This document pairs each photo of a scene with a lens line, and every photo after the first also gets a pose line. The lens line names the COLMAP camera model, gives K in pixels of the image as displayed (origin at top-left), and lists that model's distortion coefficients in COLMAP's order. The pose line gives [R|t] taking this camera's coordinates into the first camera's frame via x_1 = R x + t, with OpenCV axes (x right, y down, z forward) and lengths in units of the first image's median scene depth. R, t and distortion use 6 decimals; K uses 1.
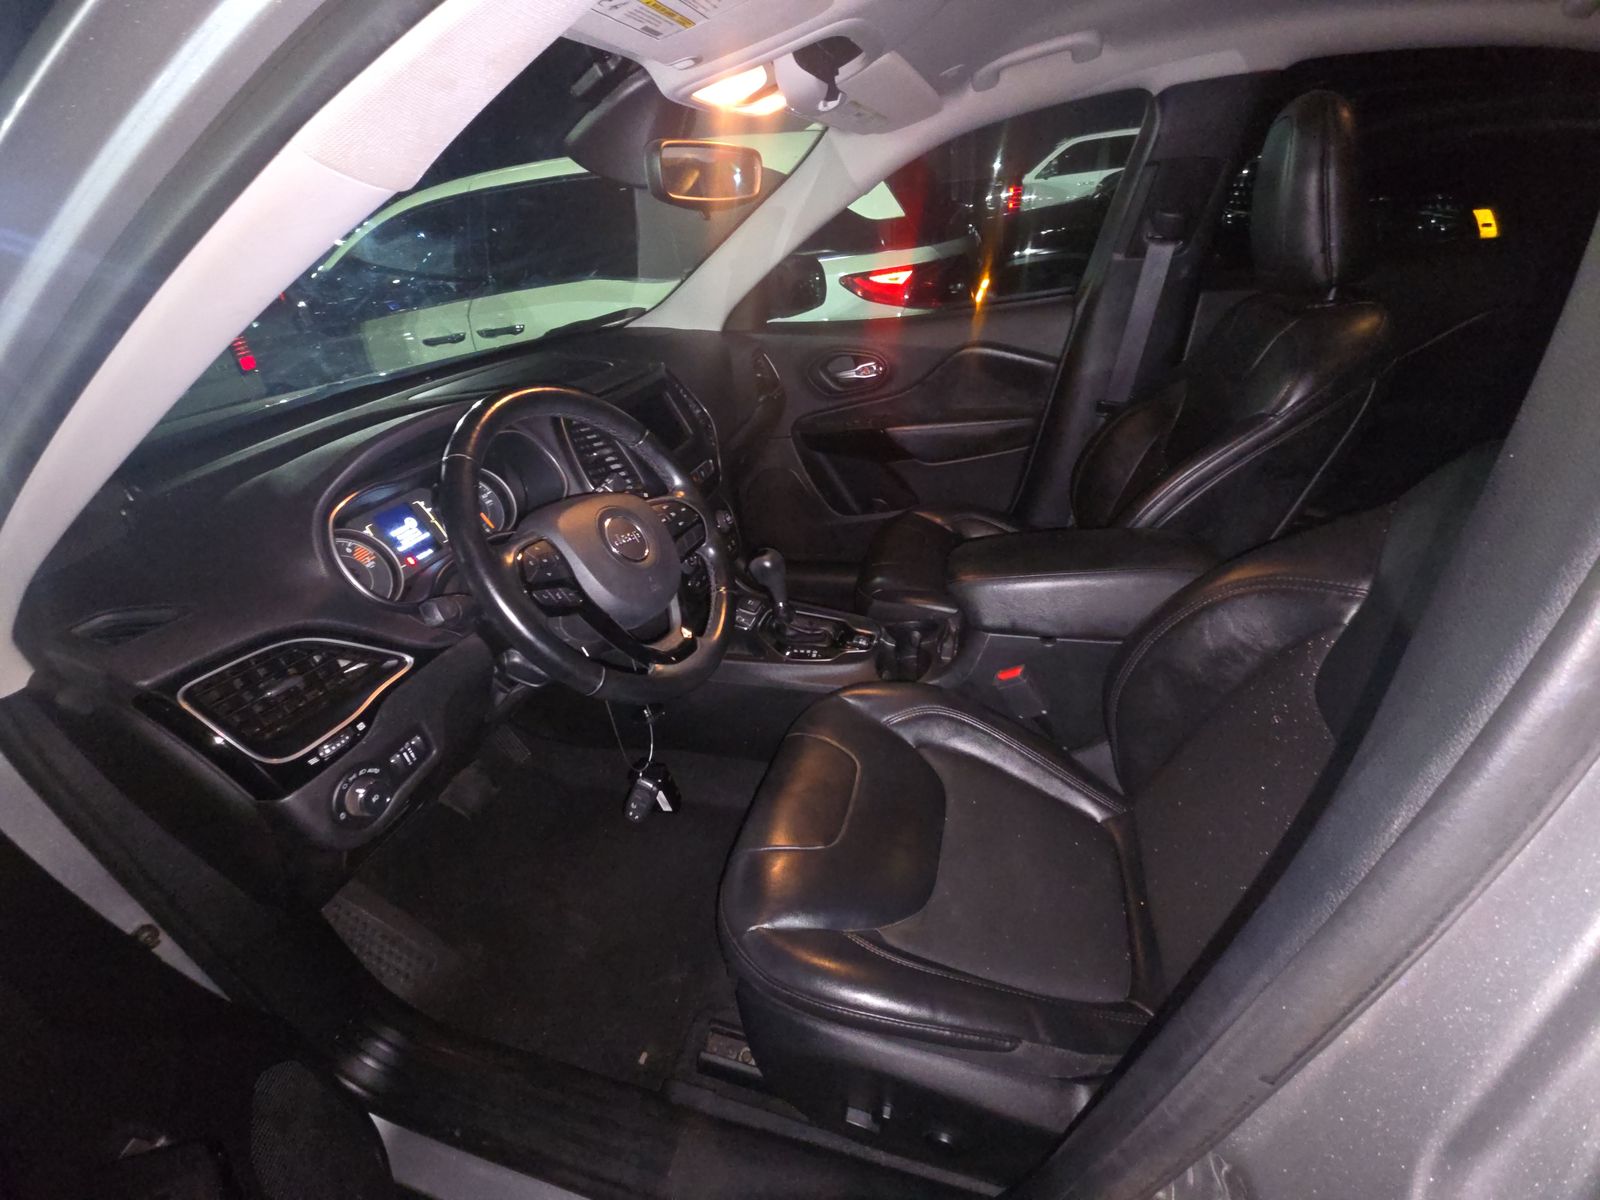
lens RADIAL K [[659.8, 0, 800.0], [0, 659.8, 600.0], [0, 0, 1]] dist [0.028108, -0.014301]
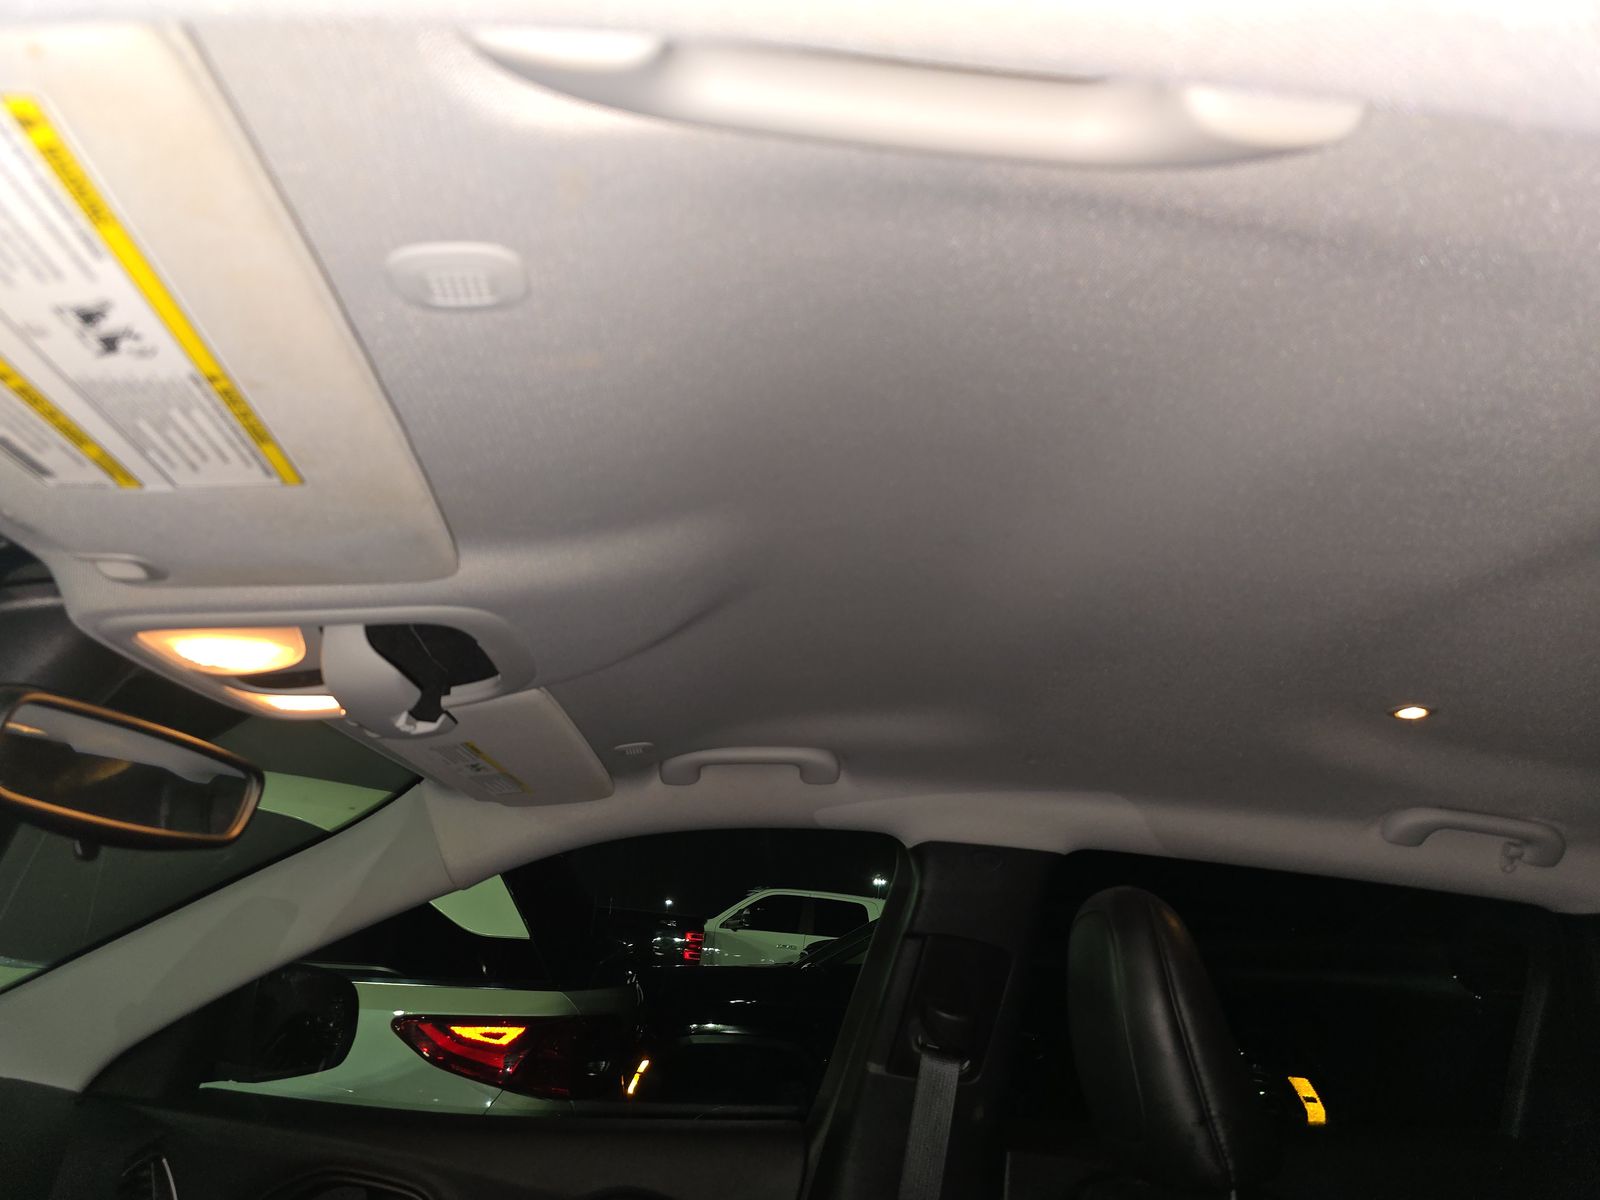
lens RADIAL K [[1089.6, 0, 800.0], [0, 1089.6, 600.0], [0, 0, 1]] dist [0.073139, -0.095822]
pose [[0.918617, 0.273572, 0.285133, 0.026472], [0.026878, 0.676652, -0.735812, -0.079544], [-0.394233, 0.683593, 0.614231, 0.143351]]
